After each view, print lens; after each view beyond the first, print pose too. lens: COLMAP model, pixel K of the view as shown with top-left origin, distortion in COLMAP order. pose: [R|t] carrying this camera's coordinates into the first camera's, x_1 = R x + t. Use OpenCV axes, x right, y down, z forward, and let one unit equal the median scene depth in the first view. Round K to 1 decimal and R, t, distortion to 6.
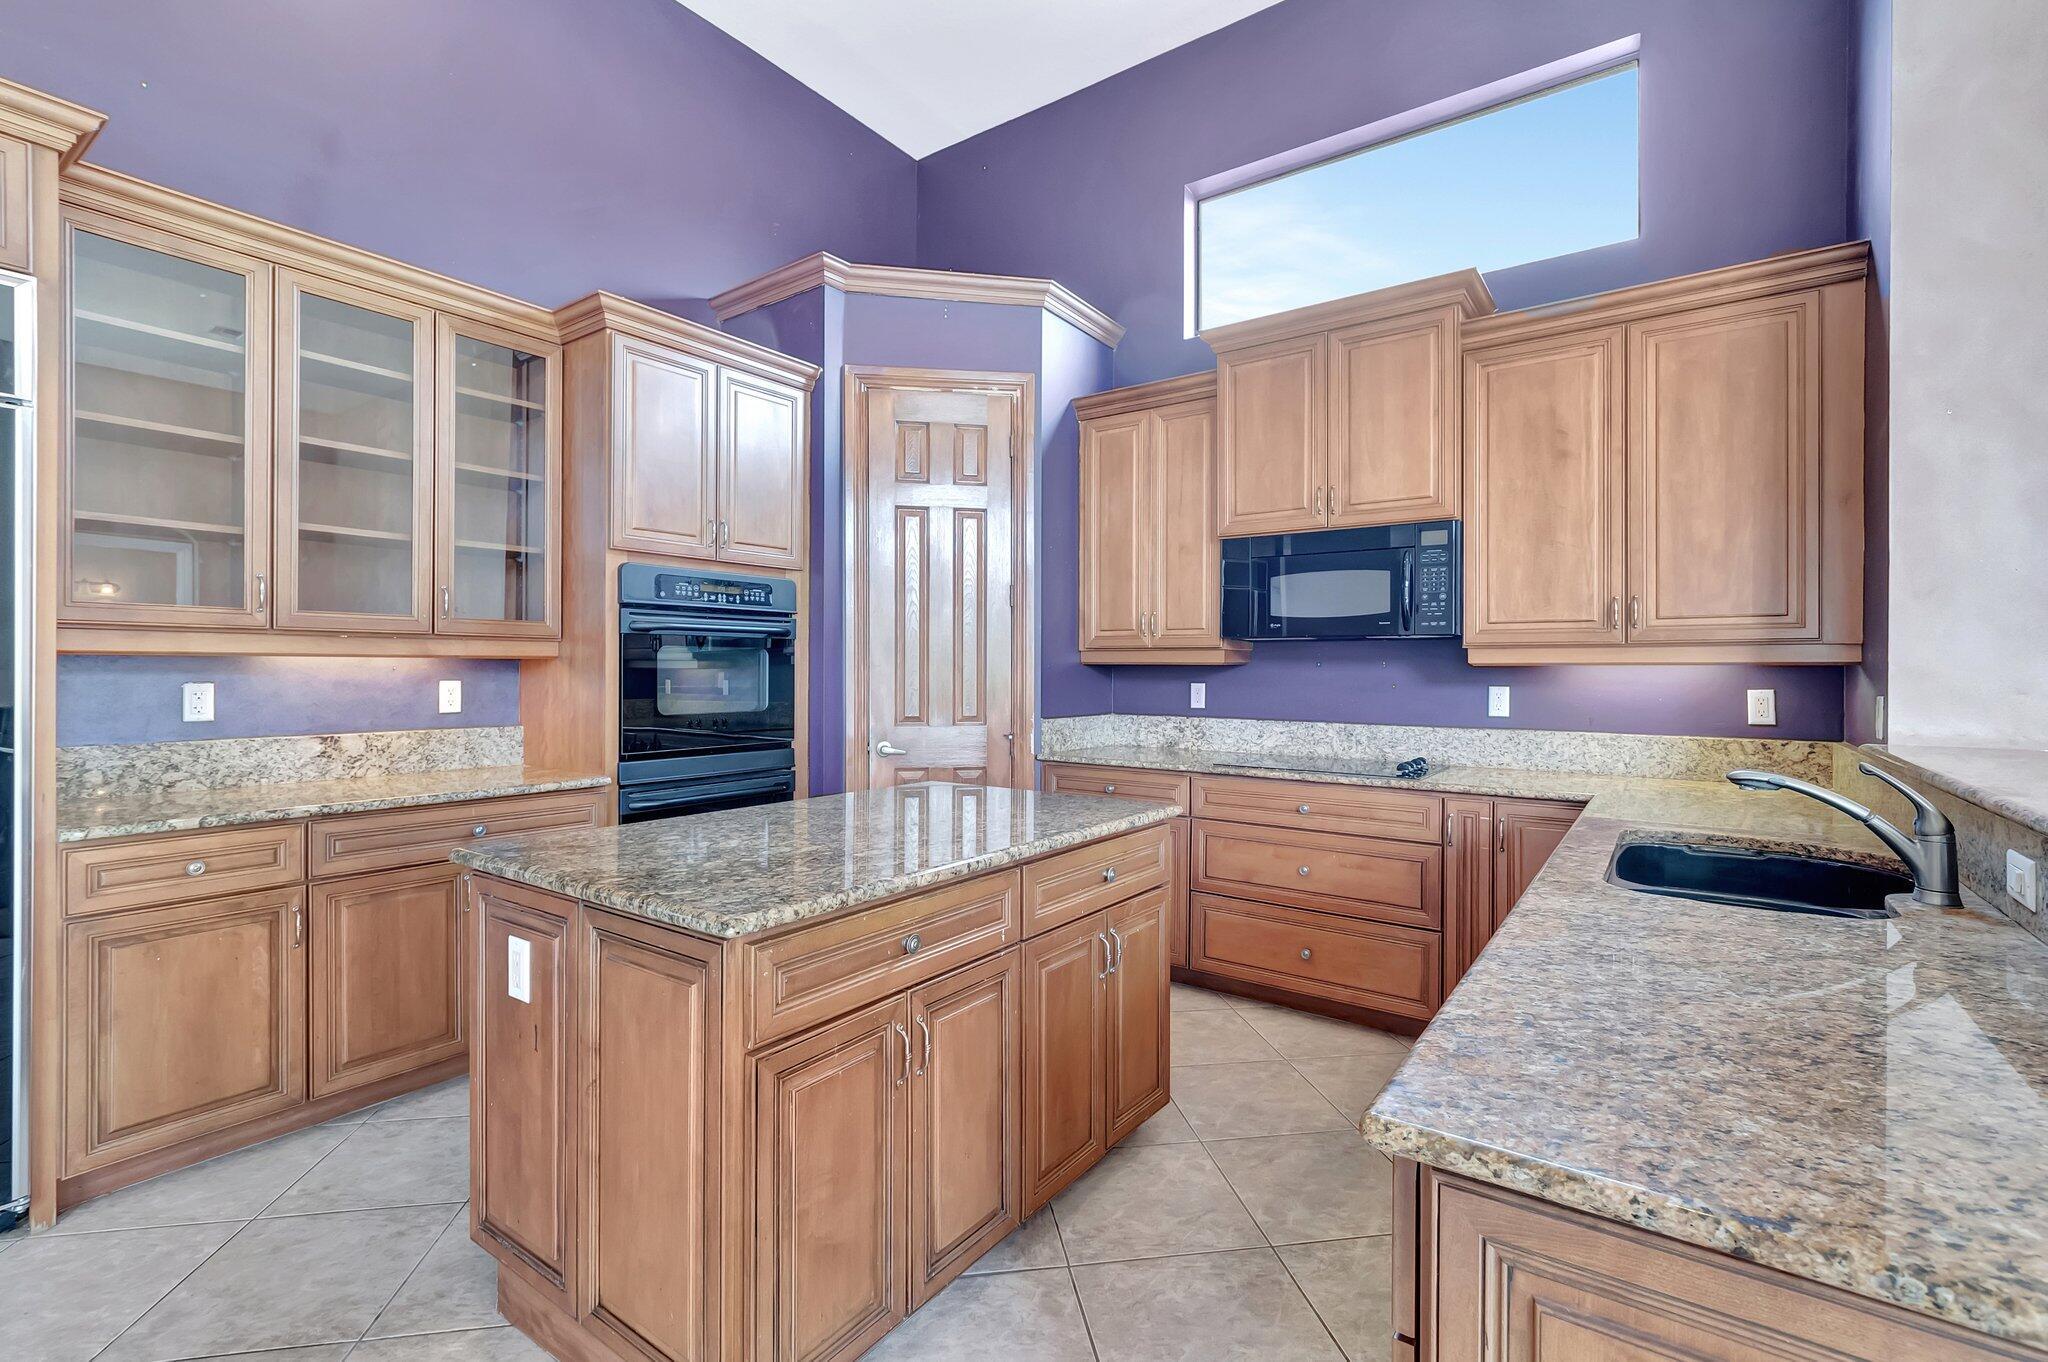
lens RADIAL K [[914.9, 0, 1029.2], [0, 914.9, 662.4], [0, 0, 1]] dist [0.000166, 0.000038]
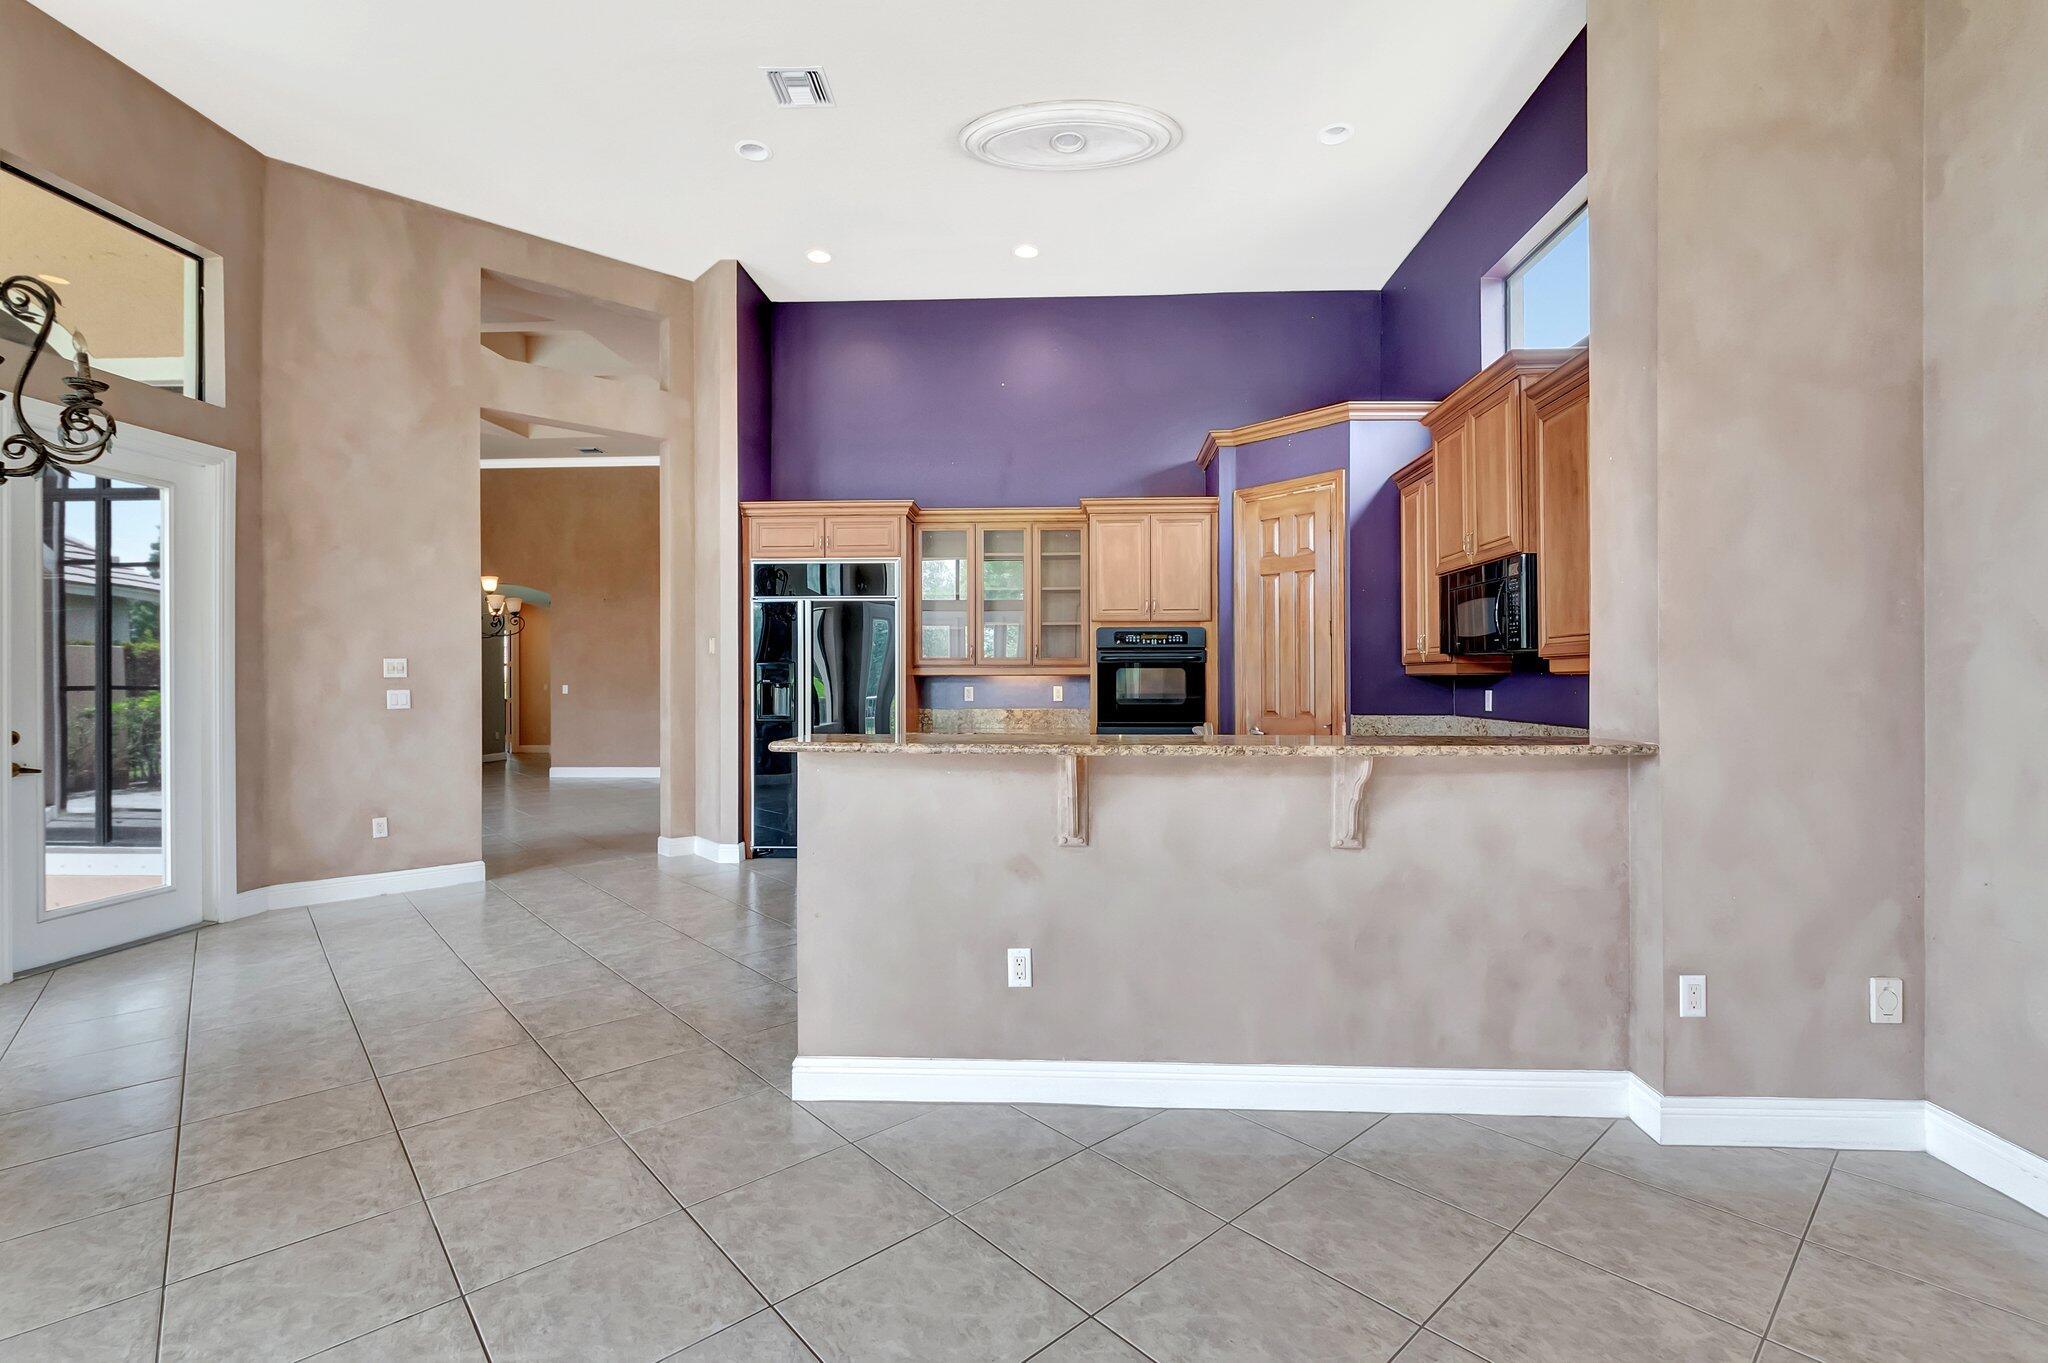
lens RADIAL K [[890.3, 0, 1024.0], [0, 890.3, 681.5], [0, 0, 1]] dist [0.001090, 0.000157]
pose [[0.536831, -0.002496, -0.843686, 1.024875], [0.009550, 0.999950, 0.003118, 0.001768], [0.843636, -0.009731, 0.536828, -0.174537]]
